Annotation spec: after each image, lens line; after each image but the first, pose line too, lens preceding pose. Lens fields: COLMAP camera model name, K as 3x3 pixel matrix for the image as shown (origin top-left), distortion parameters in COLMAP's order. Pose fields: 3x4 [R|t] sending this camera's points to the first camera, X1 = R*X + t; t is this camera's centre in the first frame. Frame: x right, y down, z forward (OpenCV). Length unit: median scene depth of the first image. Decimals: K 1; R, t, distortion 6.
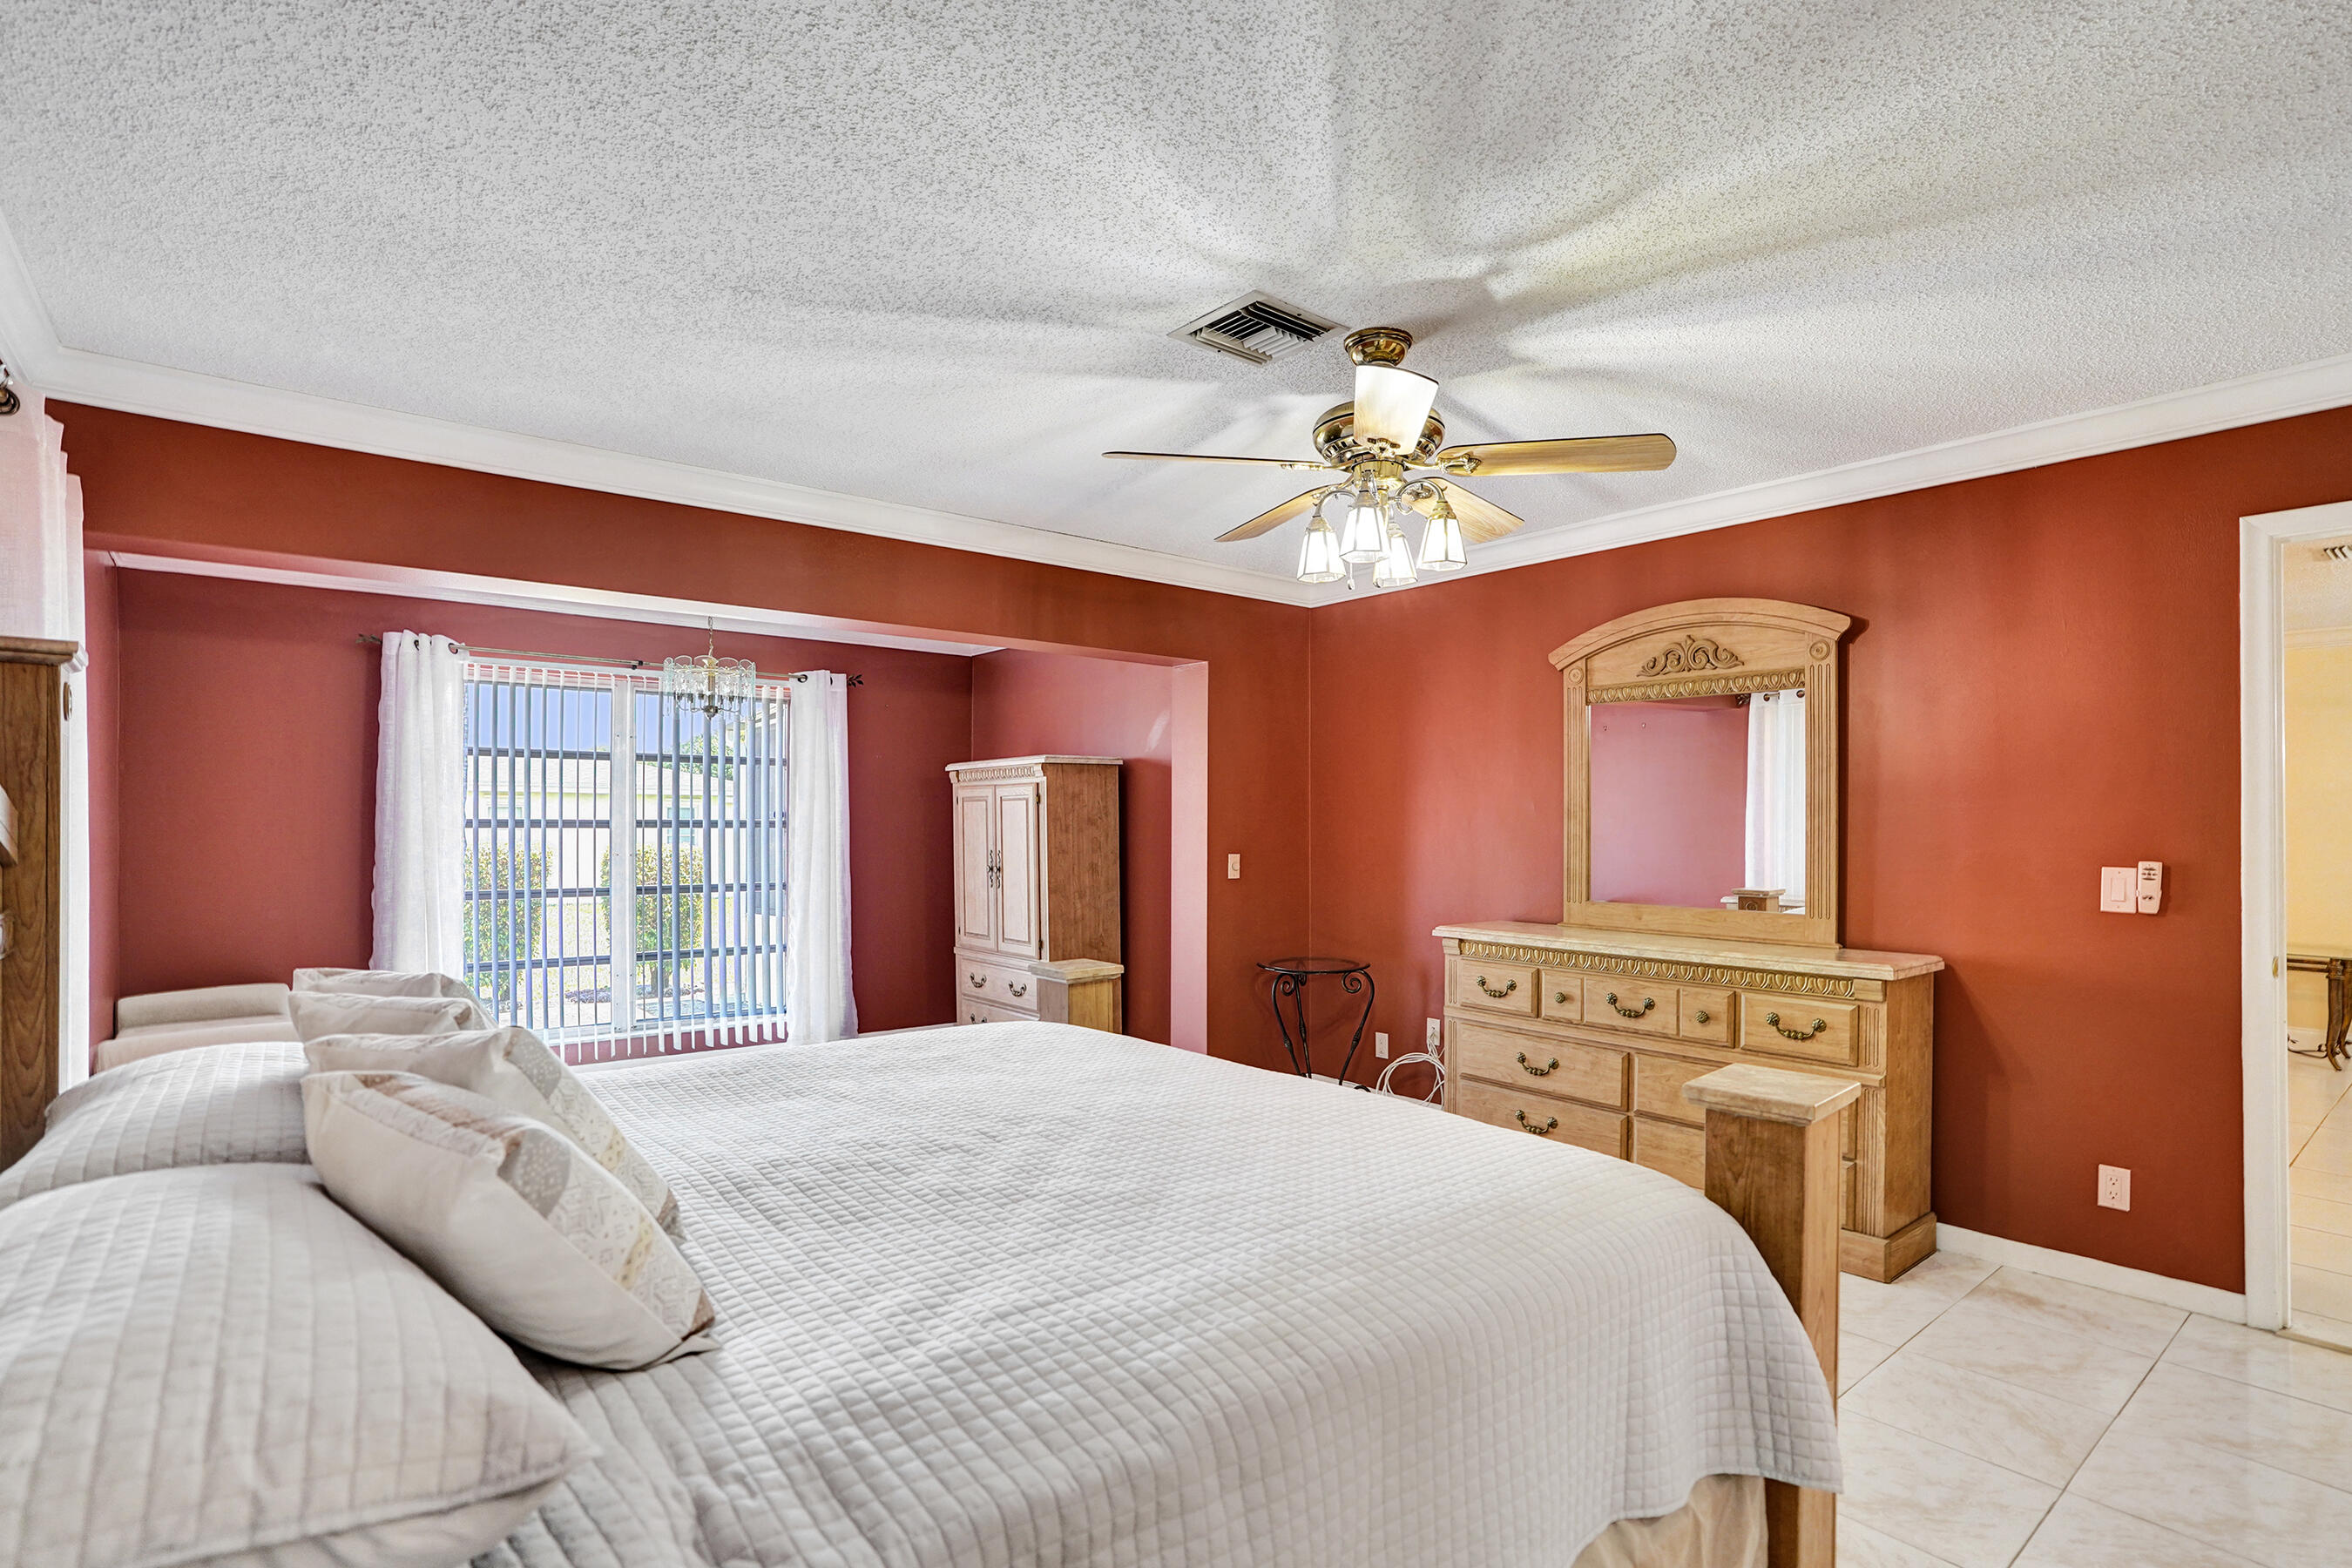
lens RADIAL K [[1119.5, 0, 1170.3], [0, 1119.5, 819.2], [0, 0, 1]] dist [-0.070769, 0.035798]
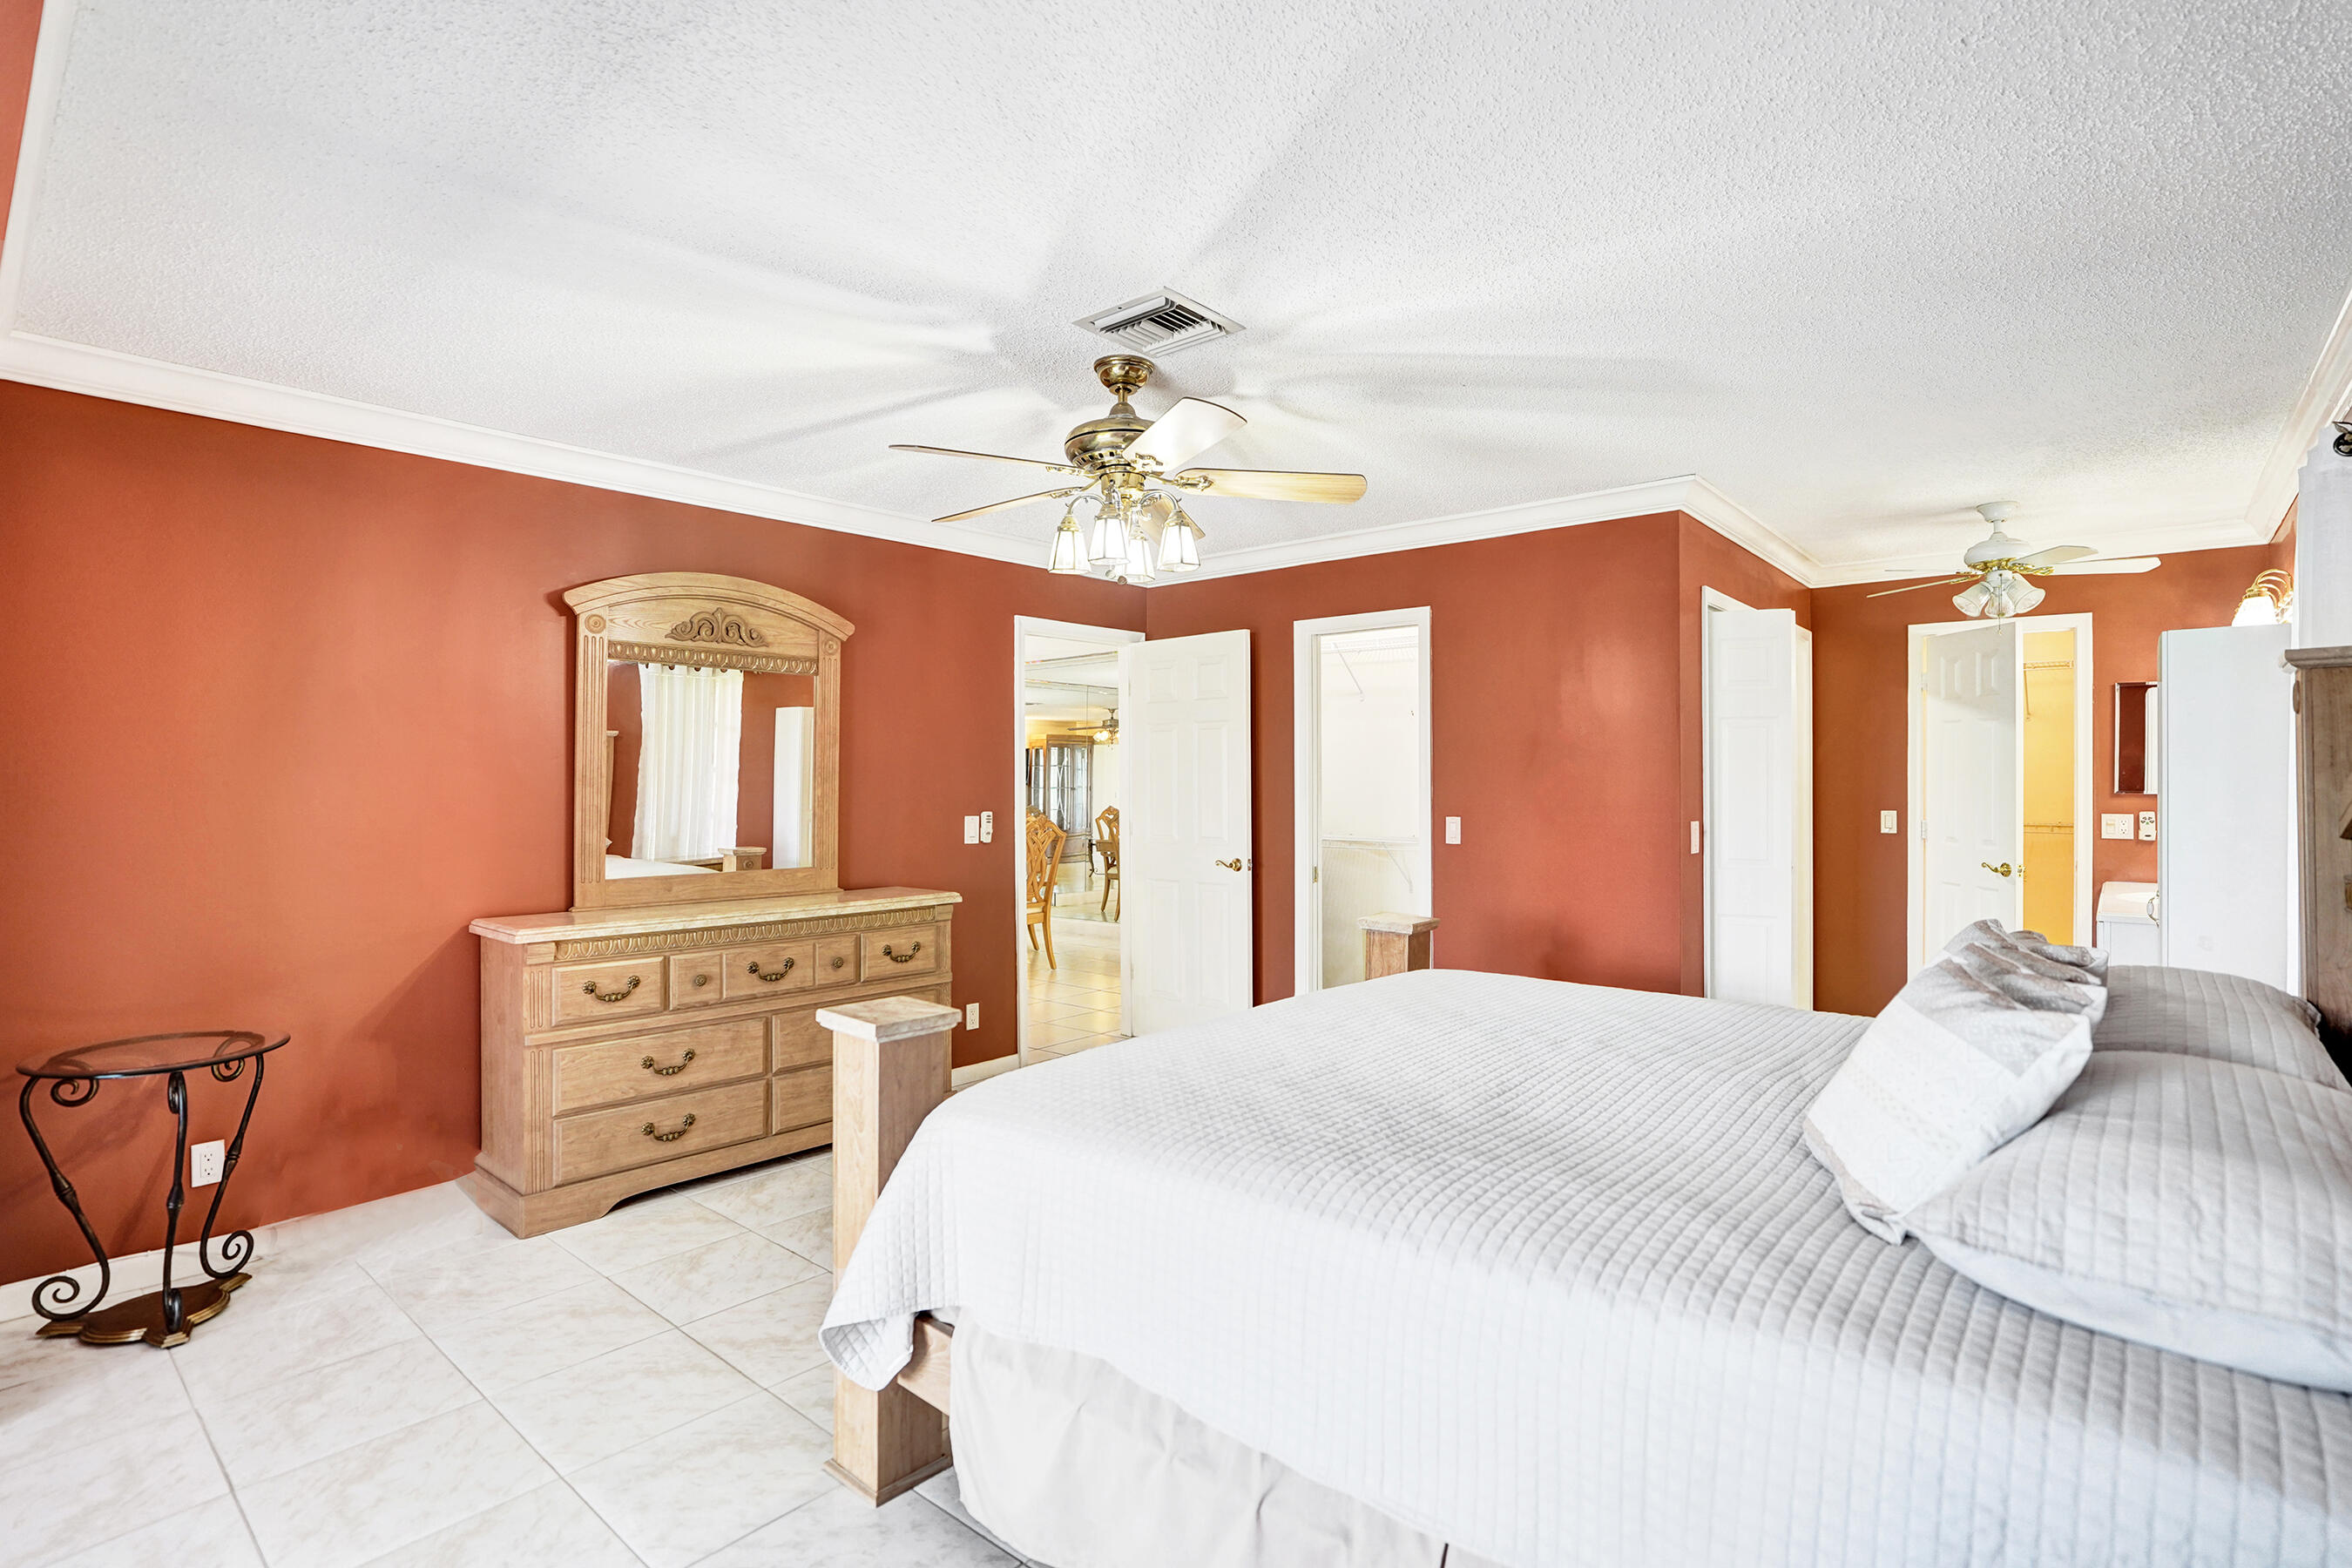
lens RADIAL K [[1153.8, 0, 1152.6], [0, 1153.8, 782.4], [0, 0, 1]] dist [-0.051597, 0.031320]
pose [[-0.160758, -0.002119, 0.986992, -1.118461], [-0.002654, 0.999995, 0.001715, -0.012322], [-0.986990, -0.002344, -0.160763, 1.334208]]
